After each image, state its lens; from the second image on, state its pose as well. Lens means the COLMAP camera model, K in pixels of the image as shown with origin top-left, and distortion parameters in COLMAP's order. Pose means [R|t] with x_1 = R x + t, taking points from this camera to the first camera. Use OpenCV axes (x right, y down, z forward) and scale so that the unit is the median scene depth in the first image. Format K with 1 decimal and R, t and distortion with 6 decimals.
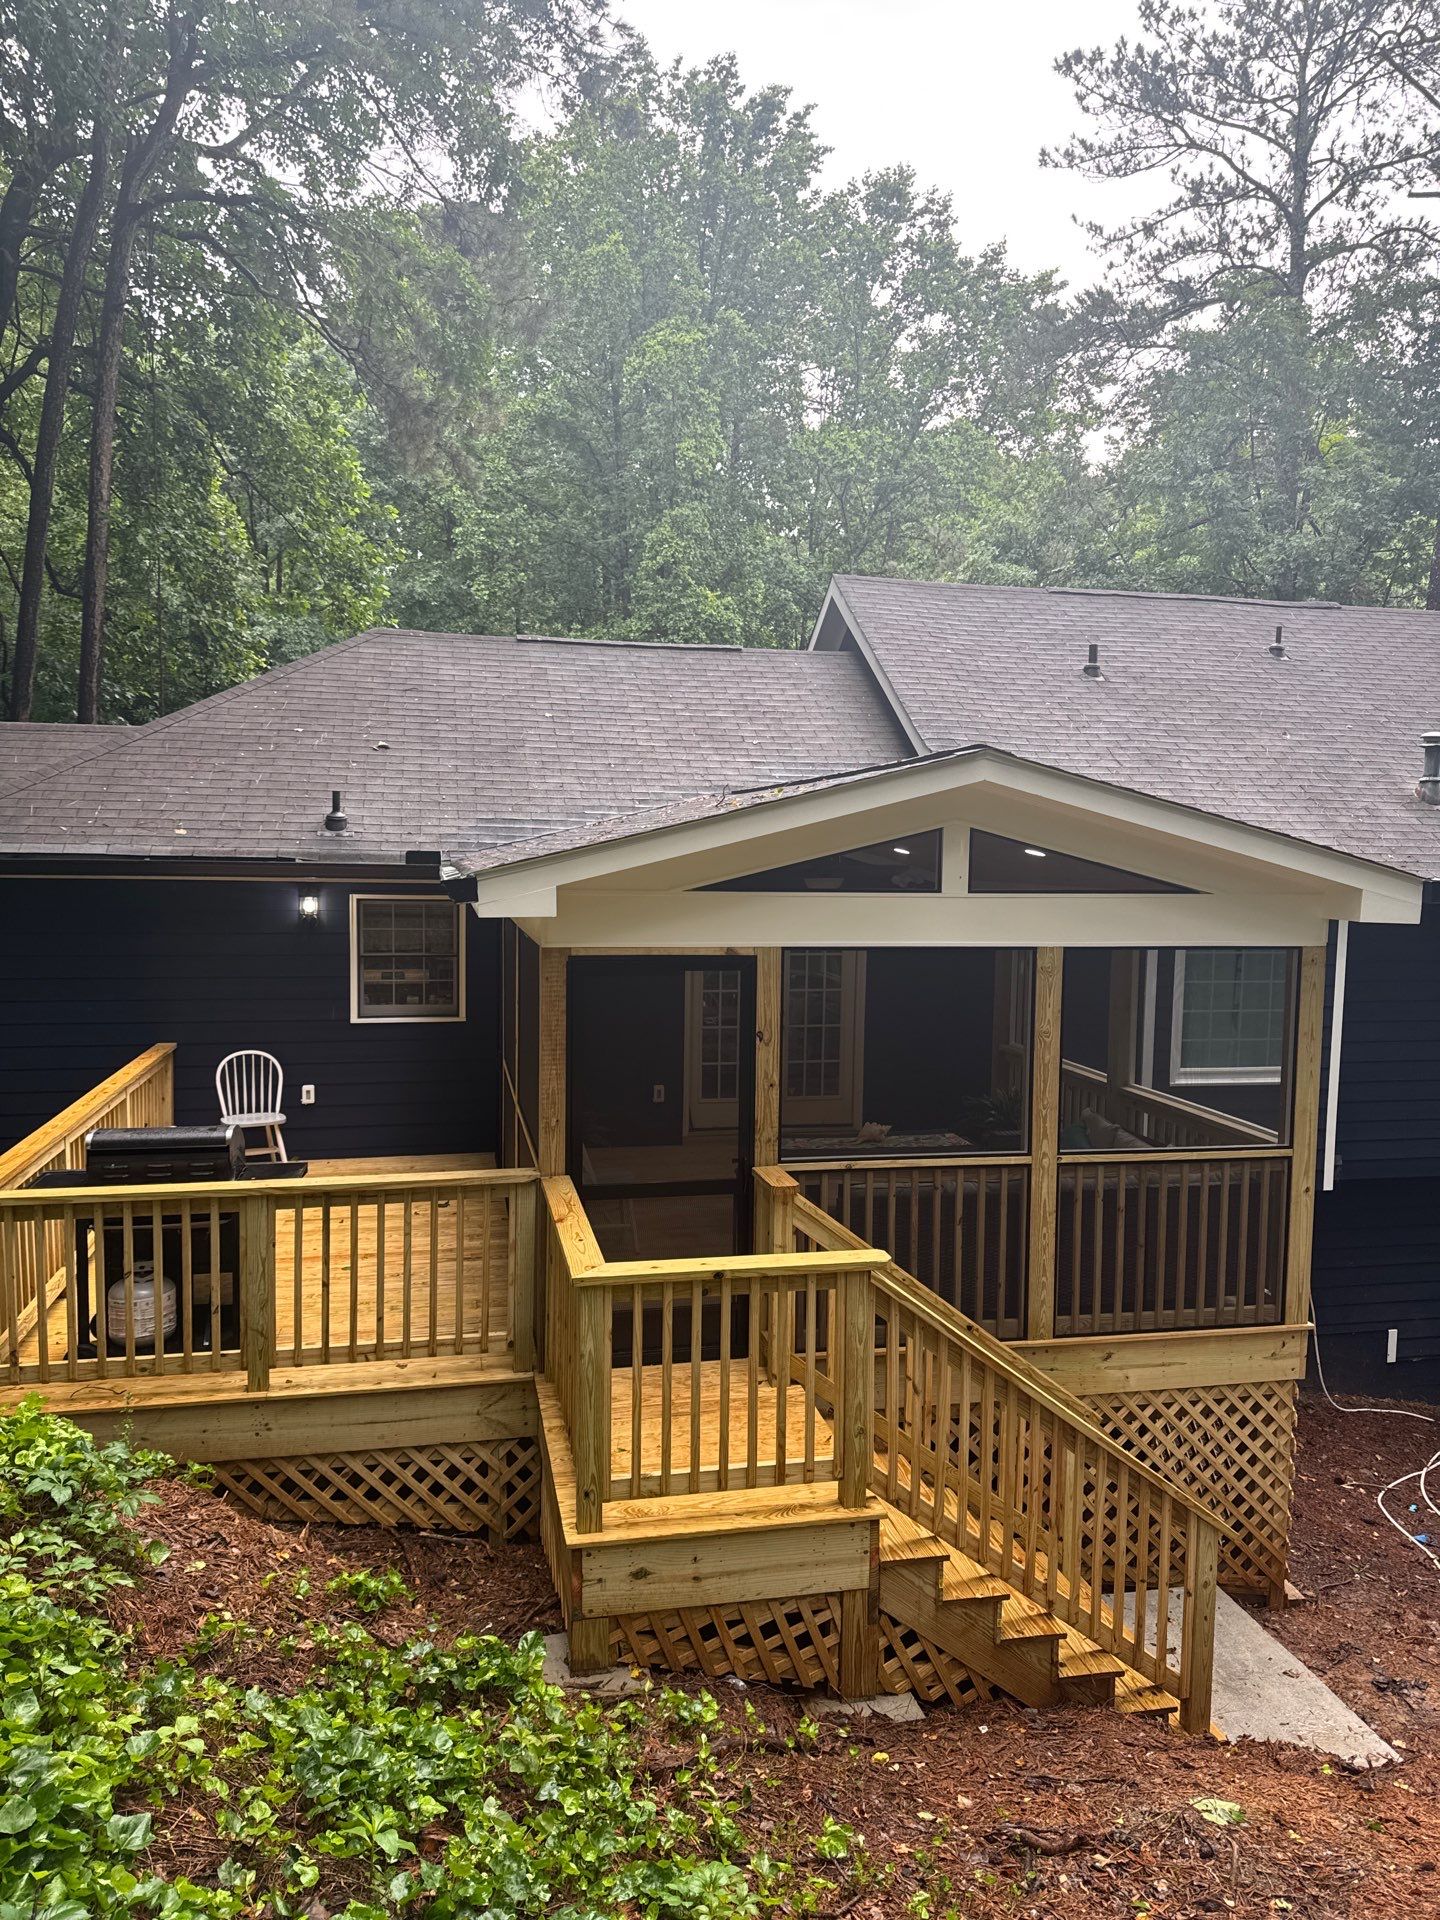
lens RADIAL K [[1347.7, 0, 718.2], [0, 1347.7, 950.3], [0, 0, 1]] dist [0.036104, -0.022032]
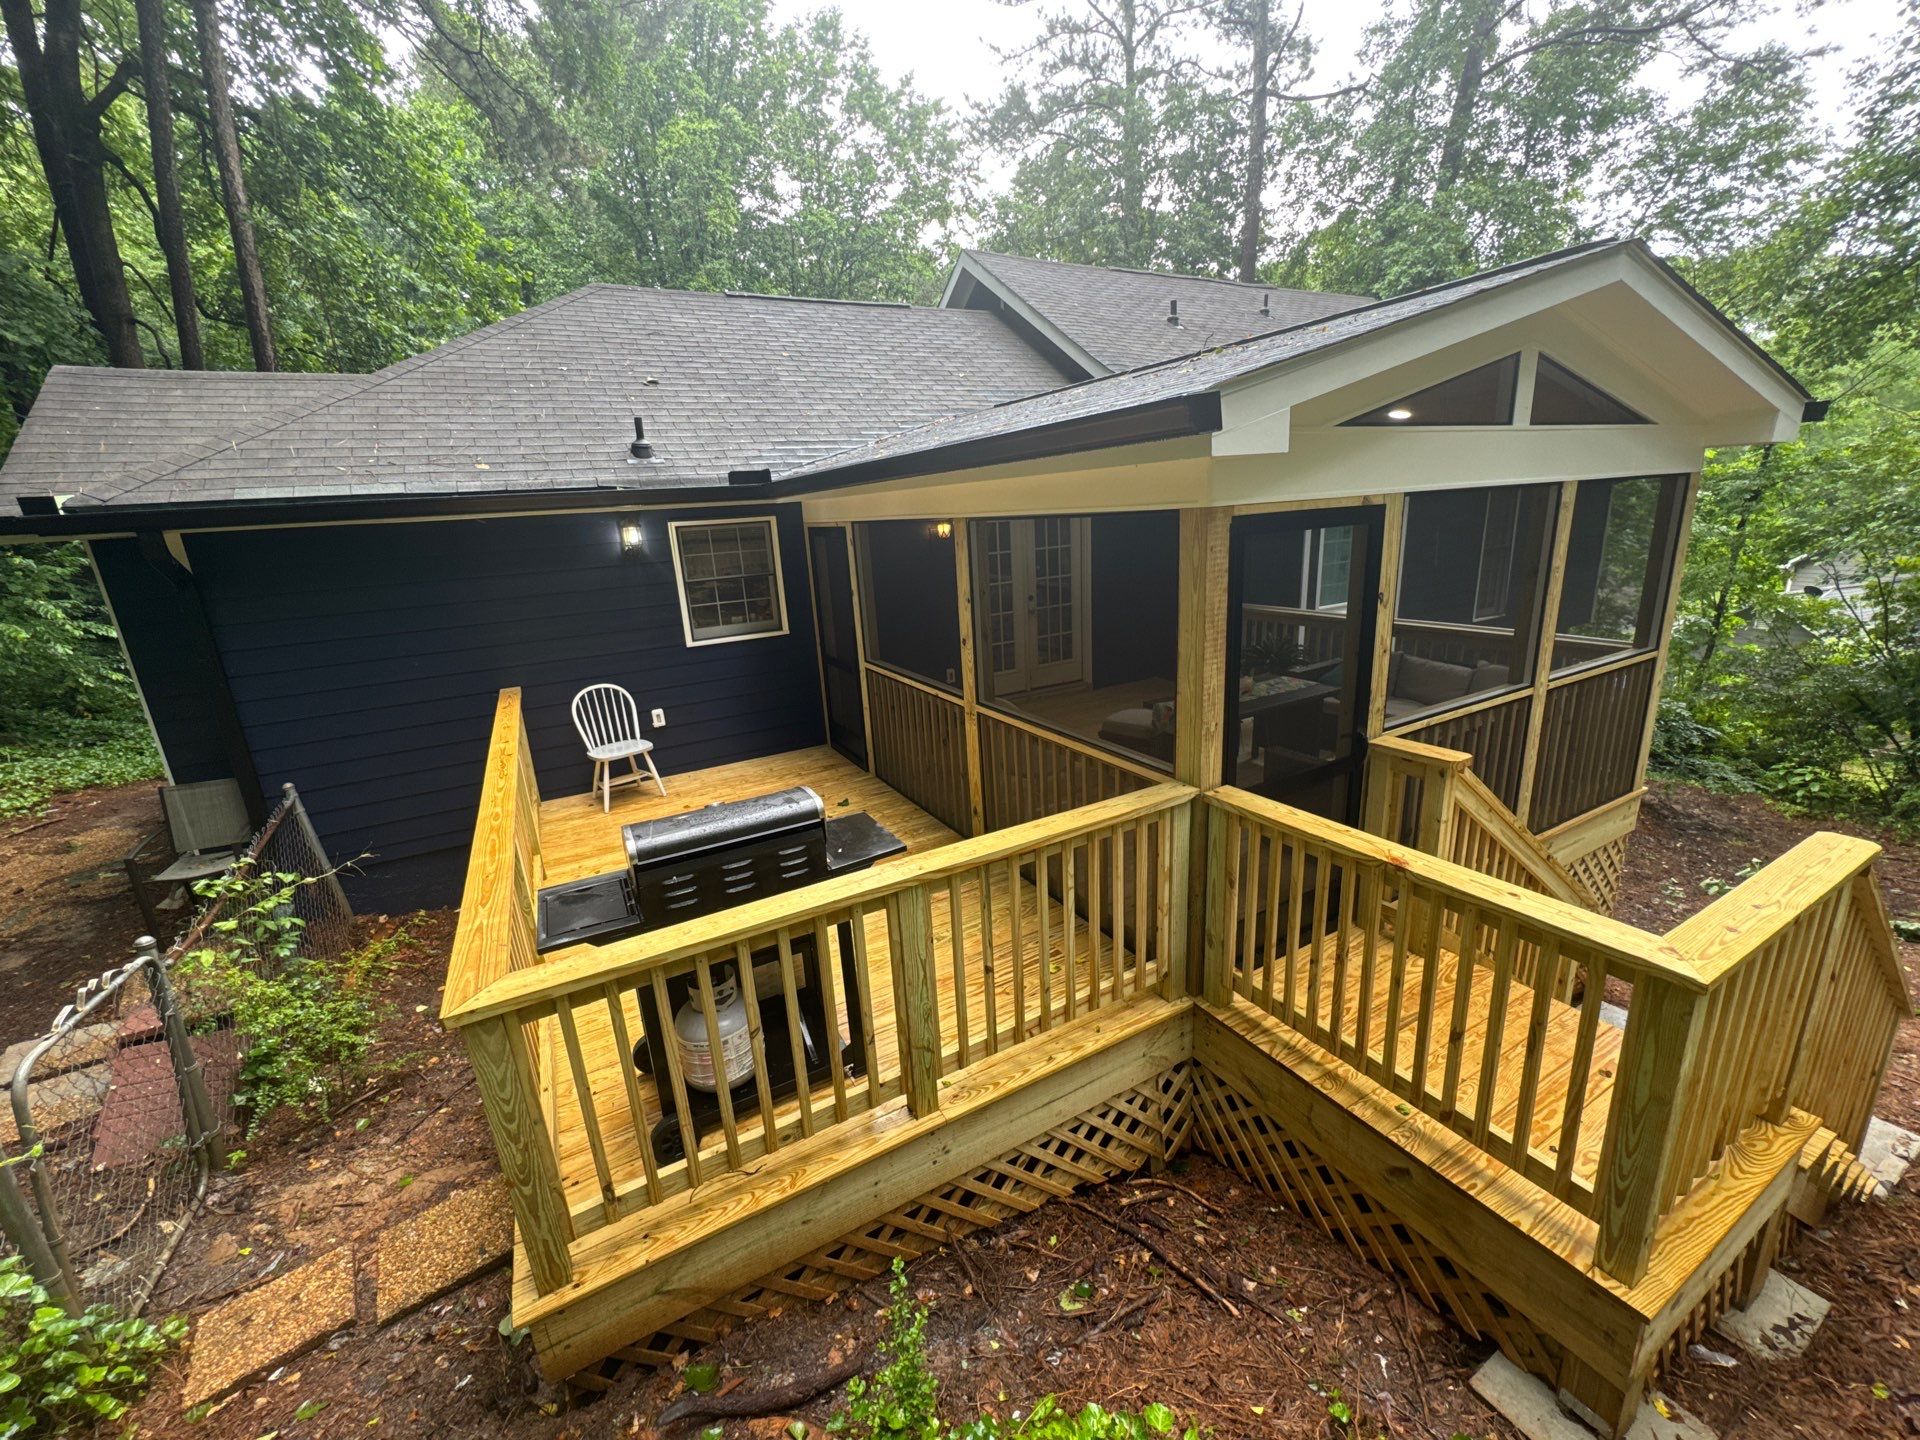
lens RADIAL K [[764.2, 0, 956.8], [0, 764.2, 717.9], [0, 0, 1]] dist [-0.001520, -0.000250]
pose [[0.953766, -0.145921, 0.262749, -0.265190], [0.094899, 0.975719, 0.197400, 0.010542], [-0.285175, -0.163339, 0.944455, 0.403037]]
